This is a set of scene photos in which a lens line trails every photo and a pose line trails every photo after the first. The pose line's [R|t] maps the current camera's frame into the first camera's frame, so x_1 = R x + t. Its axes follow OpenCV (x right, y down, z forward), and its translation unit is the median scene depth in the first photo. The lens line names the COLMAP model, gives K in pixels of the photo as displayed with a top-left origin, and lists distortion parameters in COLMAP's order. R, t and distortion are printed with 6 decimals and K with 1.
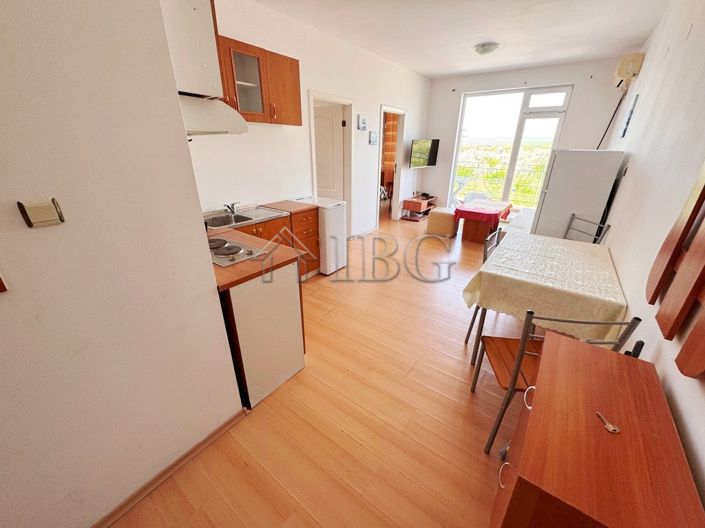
lens RADIAL K [[281.9, 0, 353.1], [0, 281.9, 261.6], [0, 0, 1]] dist [-0.001355, -0.000461]
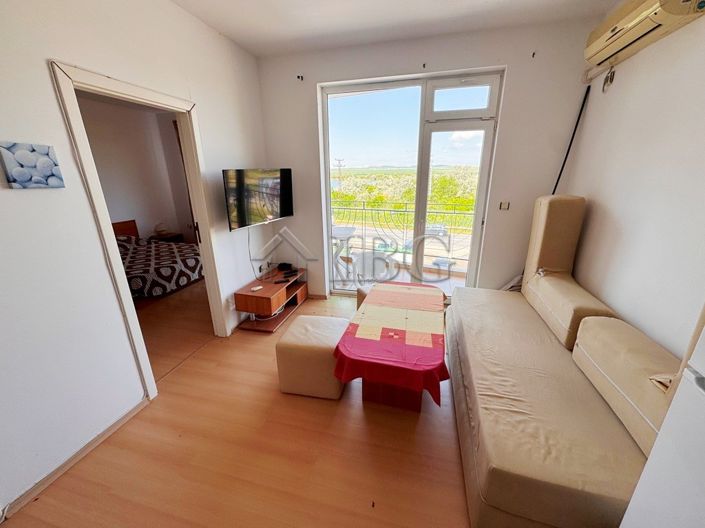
lens RADIAL K [[281.9, 0, 353.0], [0, 281.9, 264.7], [0, 0, 1]] dist [-0.001355, -0.000461]
pose [[0.928006, -0.131372, 0.348635, 0.237346], [0.160207, 0.985546, -0.055073, -0.239428], [-0.336360, 0.106962, 0.935639, 0.556361]]
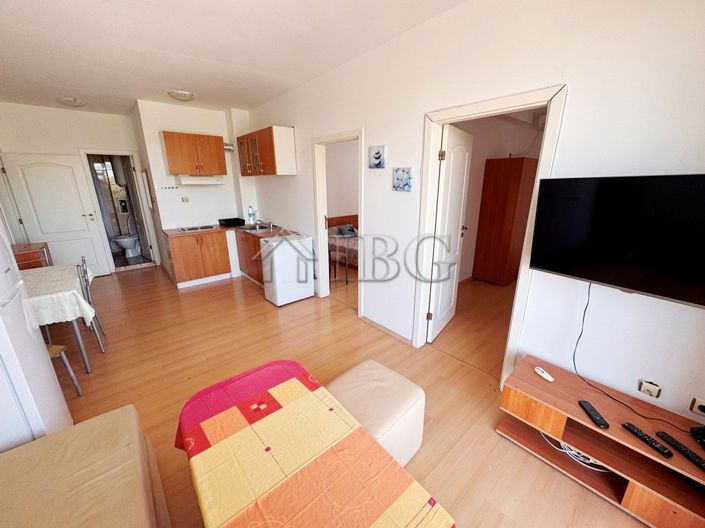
lens RADIAL K [[281.9, 0, 352.4], [0, 281.9, 264.7], [0, 0, 1]] dist [-0.001355, -0.000461]
pose [[-0.229748, 0.269351, -0.935236, 0.581046], [-0.370686, 0.864294, 0.339981, -0.397126], [0.899893, 0.424789, -0.098725, 0.922184]]
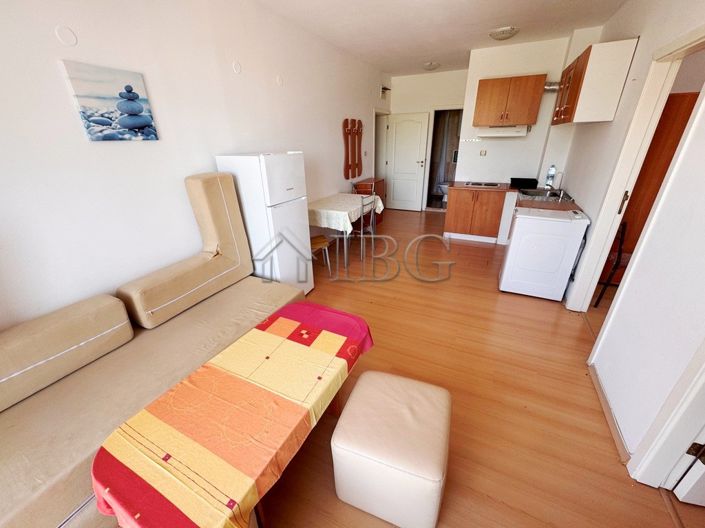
lens RADIAL K [[281.9, 0, 351.0], [0, 281.9, 265.0], [0, 0, 1]] dist [-0.001355, -0.000461]
pose [[-0.984014, 0.082173, -0.158001, 0.386525], [-0.059159, 0.685988, 0.725204, -0.446229], [0.167979, 0.722958, -0.670161, 1.036912]]
